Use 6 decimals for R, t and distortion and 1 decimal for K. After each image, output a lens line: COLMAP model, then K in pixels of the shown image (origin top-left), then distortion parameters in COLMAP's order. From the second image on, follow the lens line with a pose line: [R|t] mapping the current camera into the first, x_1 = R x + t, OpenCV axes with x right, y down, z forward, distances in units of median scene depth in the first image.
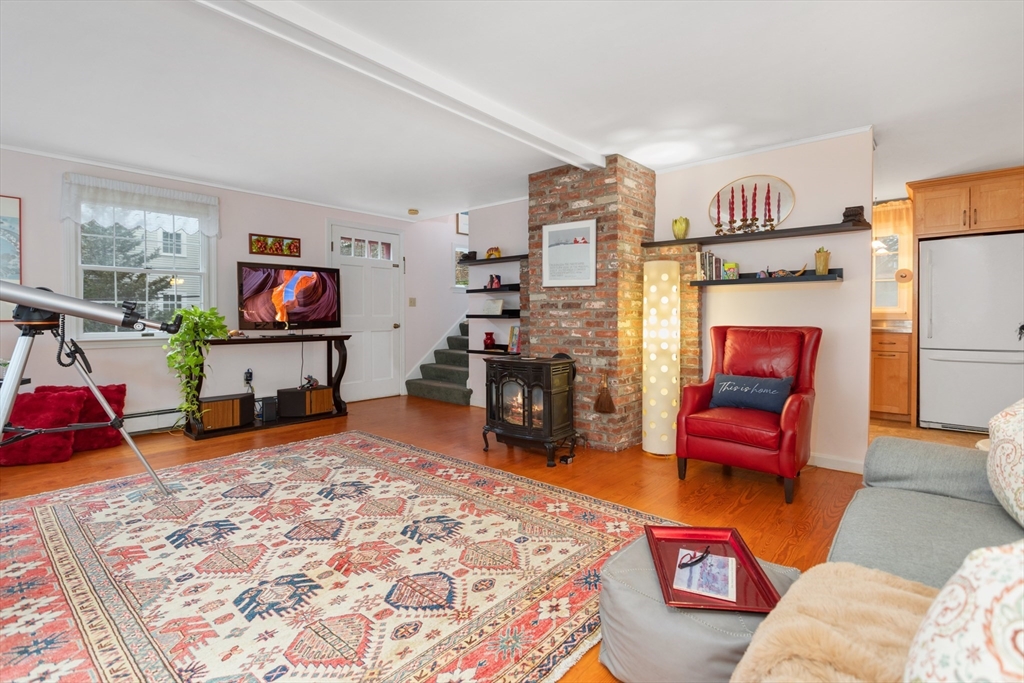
lens RADIAL K [[490.4, 0, 515.1], [0, 490.4, 316.9], [0, 0, 1]] dist [0.003348, -0.001473]
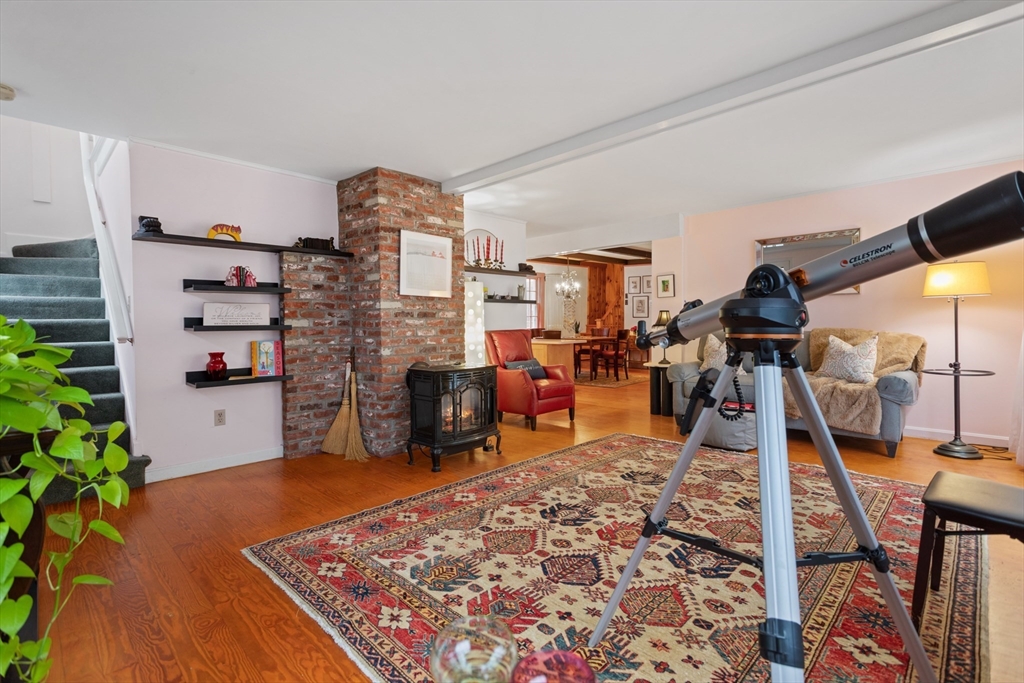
lens RADIAL K [[478.8, 0, 512.0], [0, 478.8, 341.5], [0, 0, 1]] dist [-0.000908, 0.000370]
pose [[0.059325, -0.044311, 0.997255, -0.938208], [0.009447, 0.998994, 0.043827, -0.009795], [-0.998194, 0.006822, 0.059684, 0.793607]]
